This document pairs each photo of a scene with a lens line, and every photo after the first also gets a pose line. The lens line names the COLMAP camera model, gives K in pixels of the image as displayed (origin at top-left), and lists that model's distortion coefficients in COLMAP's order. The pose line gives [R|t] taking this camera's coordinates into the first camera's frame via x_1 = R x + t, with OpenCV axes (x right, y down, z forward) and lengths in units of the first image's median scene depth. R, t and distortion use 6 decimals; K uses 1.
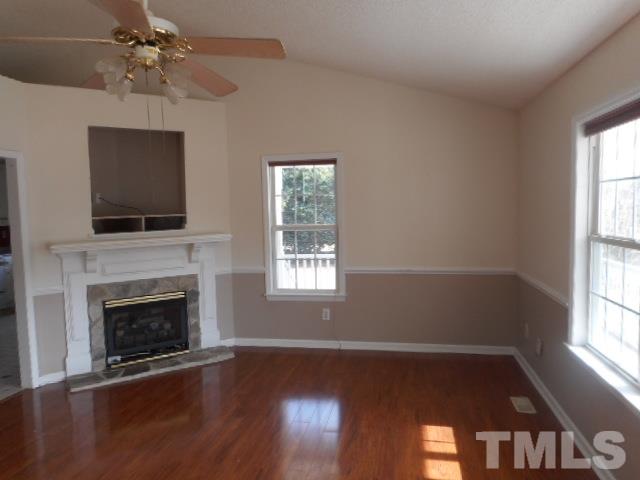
lens RADIAL K [[476.2, 0, 320.0], [0, 476.2, 240.0], [0, 0, 1]] dist [0.002208, 0.002836]
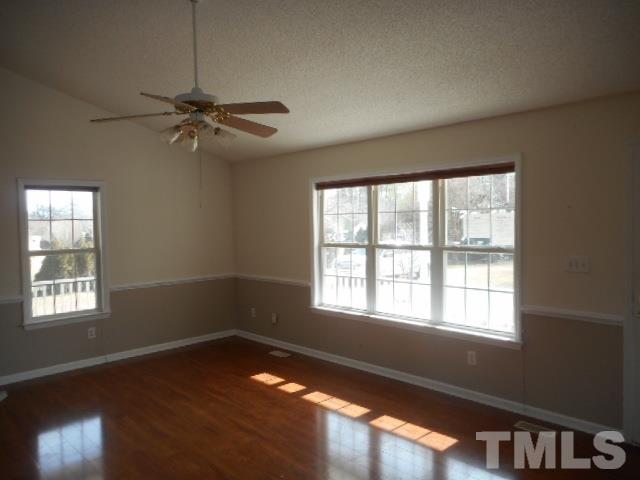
lens RADIAL K [[476.2, 0, 320.0], [0, 476.2, 240.0], [0, 0, 1]] dist [0.002208, 0.002836]
pose [[0.581494, -0.025551, 0.813150, -0.551573], [0.069816, 0.997387, -0.018587, 0.006023], [-0.810550, 0.067579, 0.581758, -0.036458]]
